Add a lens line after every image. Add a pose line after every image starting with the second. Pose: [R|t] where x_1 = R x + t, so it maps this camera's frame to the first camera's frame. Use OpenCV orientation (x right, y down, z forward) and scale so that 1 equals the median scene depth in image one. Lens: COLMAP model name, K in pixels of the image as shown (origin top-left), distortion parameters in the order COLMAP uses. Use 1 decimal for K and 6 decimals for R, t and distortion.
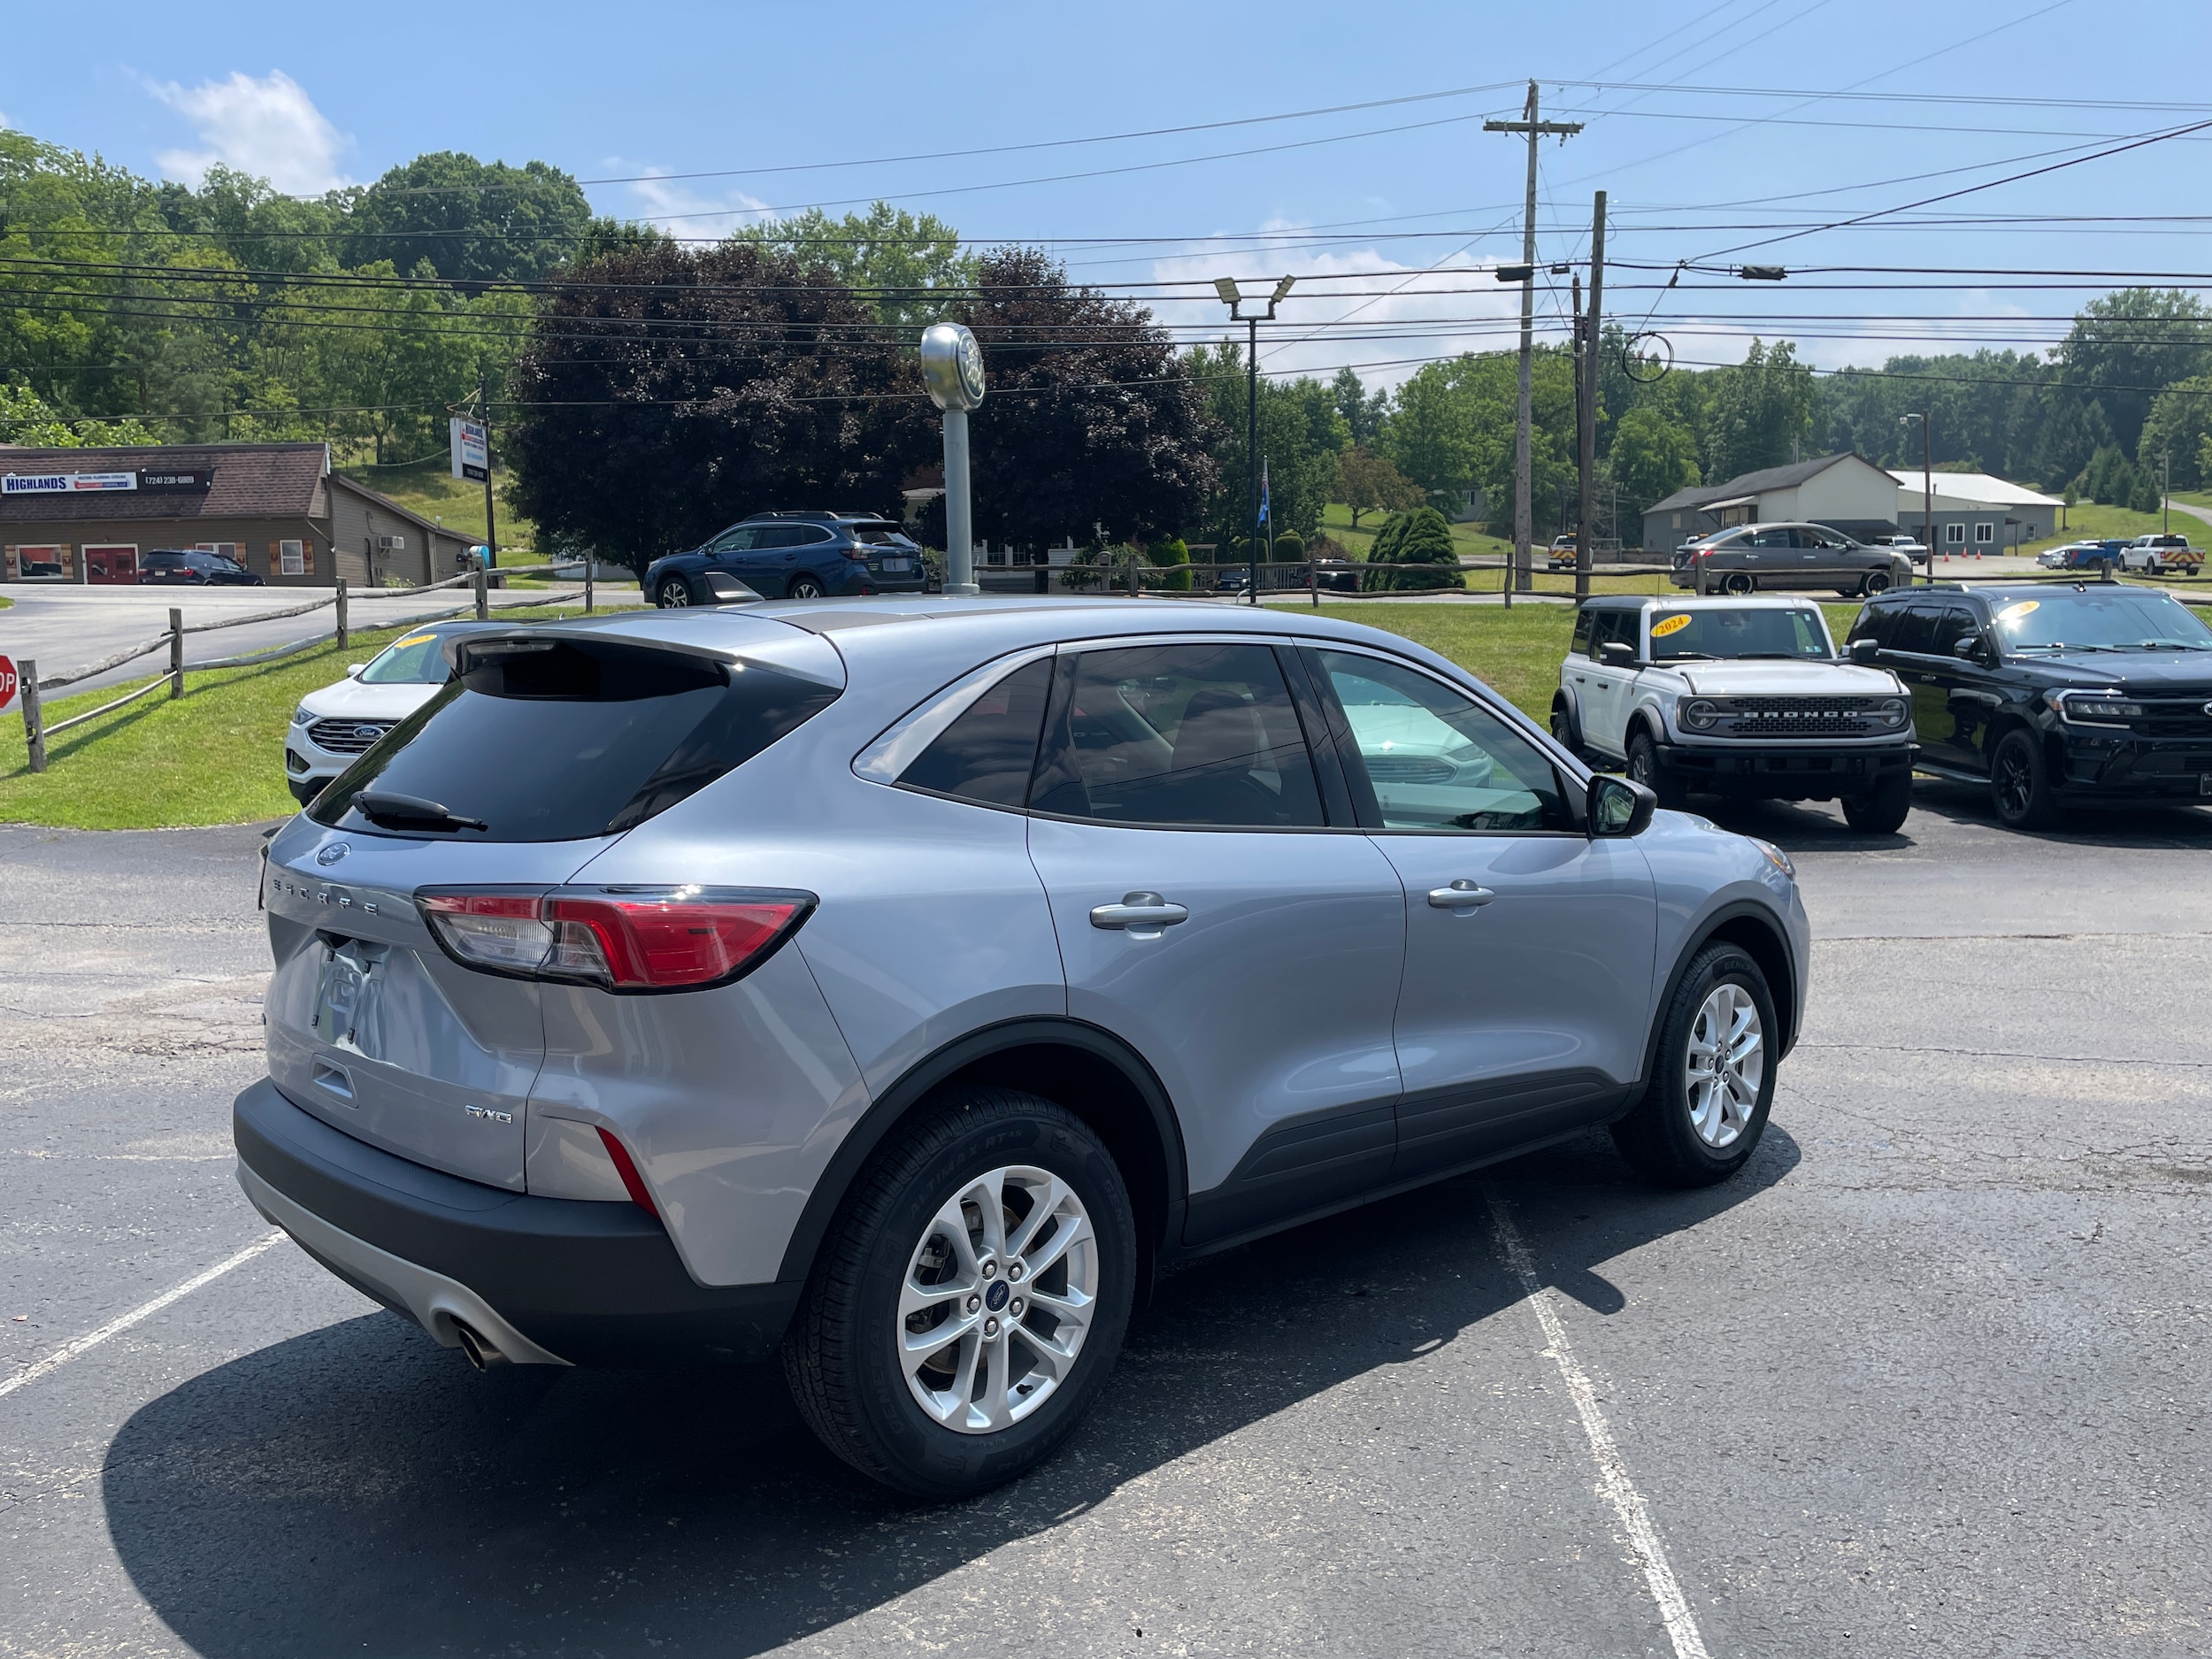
lens RADIAL K [[1659.2, 0, 1108.3], [0, 1659.2, 821.1], [0, 0, 1]] dist [0.094540, -0.117046]
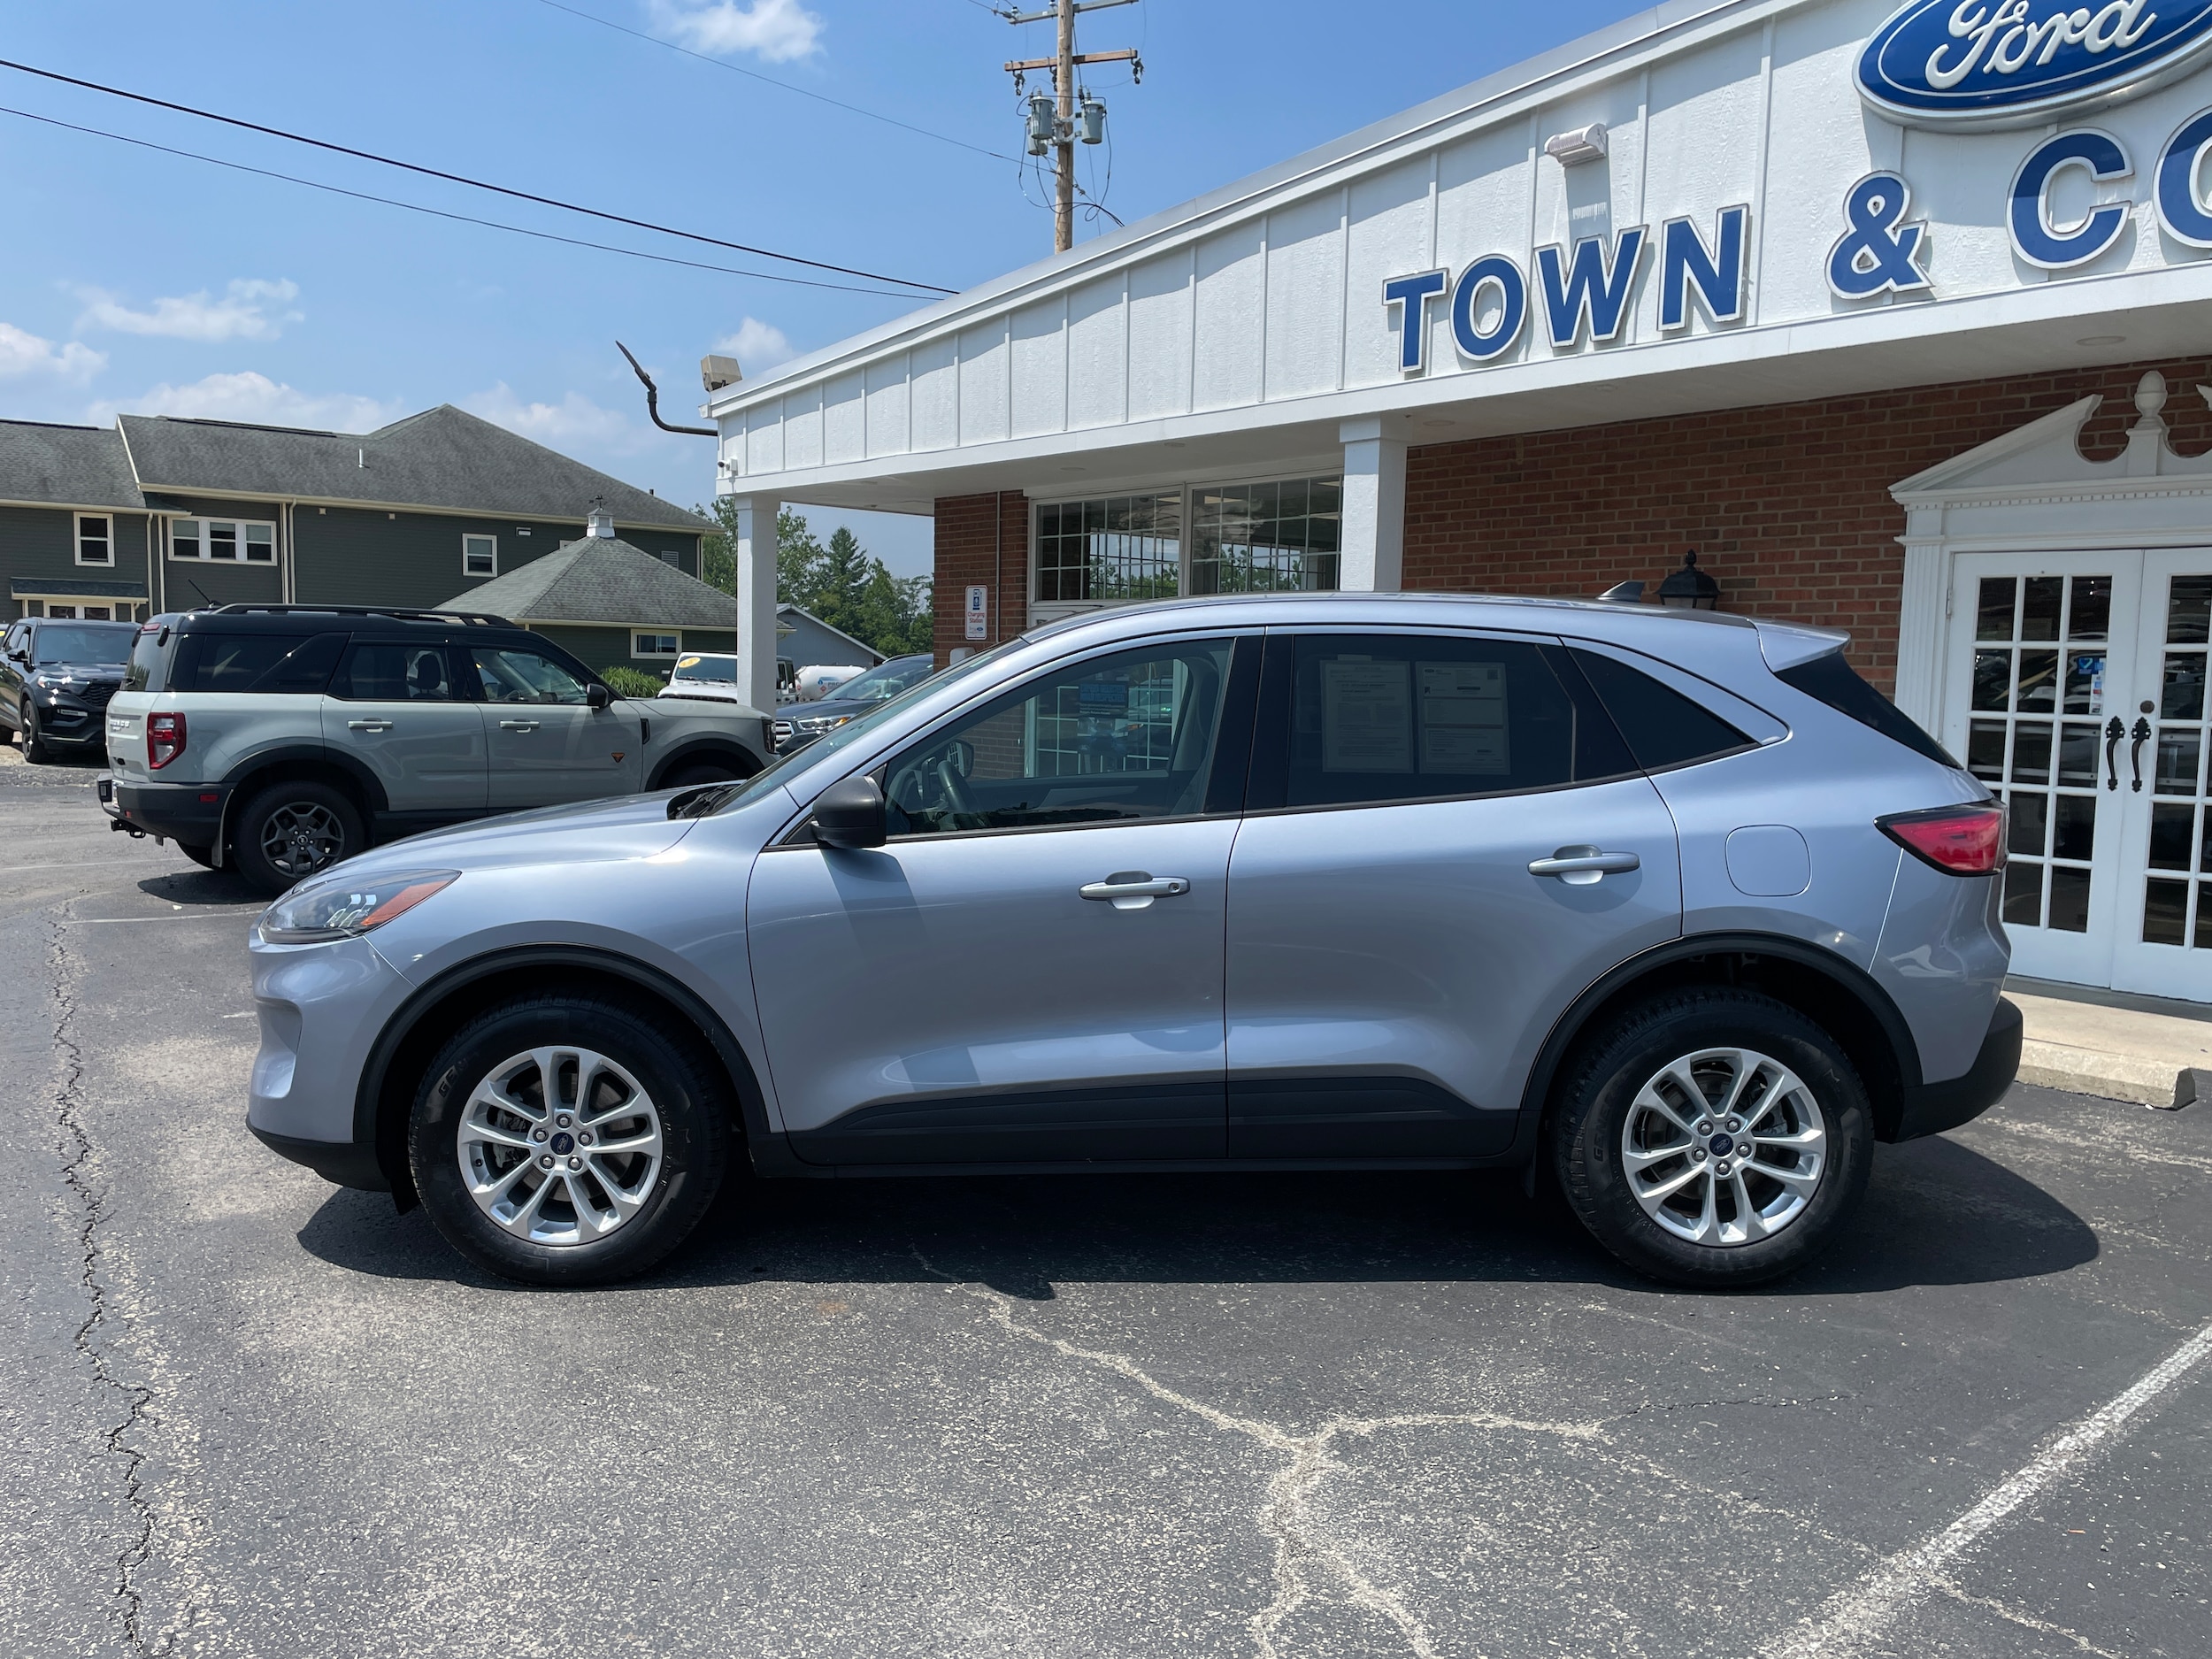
lens RADIAL K [[1659.2, 0, 1096.8], [0, 1659.2, 834.3], [0, 0, 1]] dist [0.094540, -0.117046]
pose [[-0.726802, -0.066926, 0.683578, -0.062859], [0.057281, 0.985868, 0.157424, -0.013741], [-0.684454, 0.153572, -0.712698, 0.168991]]
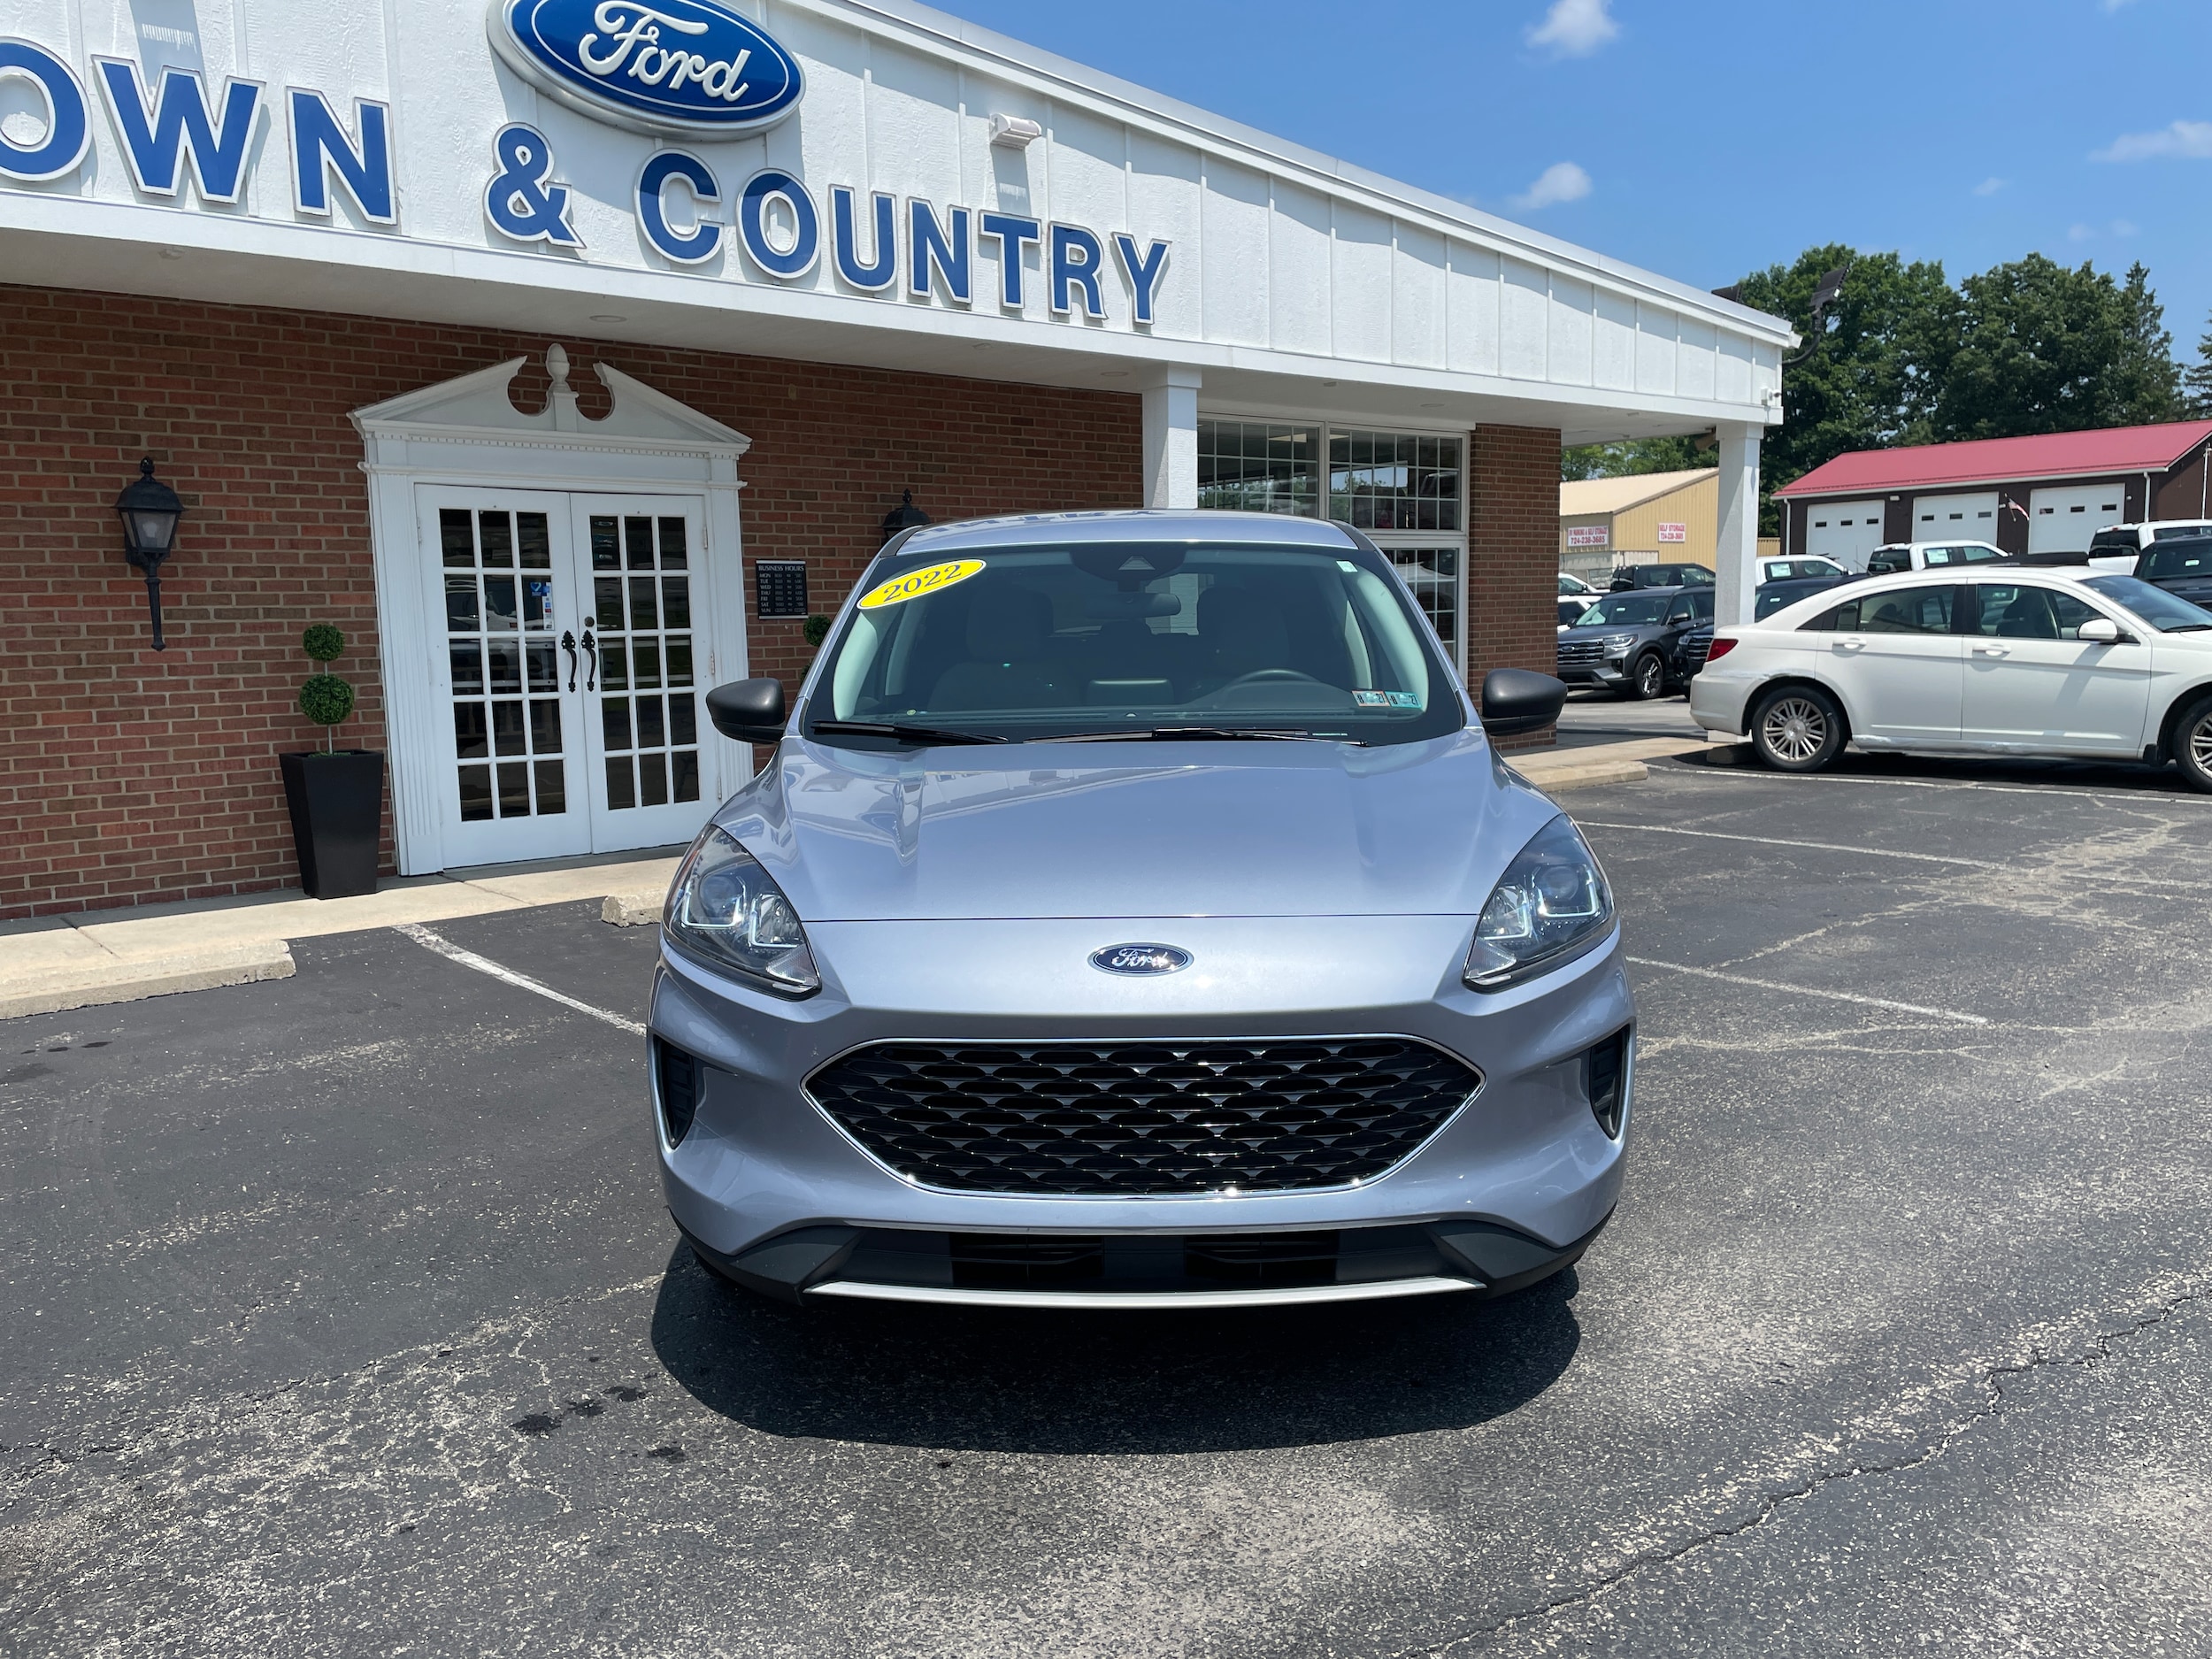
lens RADIAL K [[1659.2, 0, 1103.7], [0, 1659.2, 826.0], [0, 0, 1]] dist [0.094540, -0.117046]
pose [[-0.693318, 0.120529, -0.710481, 0.078447], [-0.038046, 0.978417, 0.203109, -0.013484], [0.719627, 0.167850, -0.673768, 0.164603]]
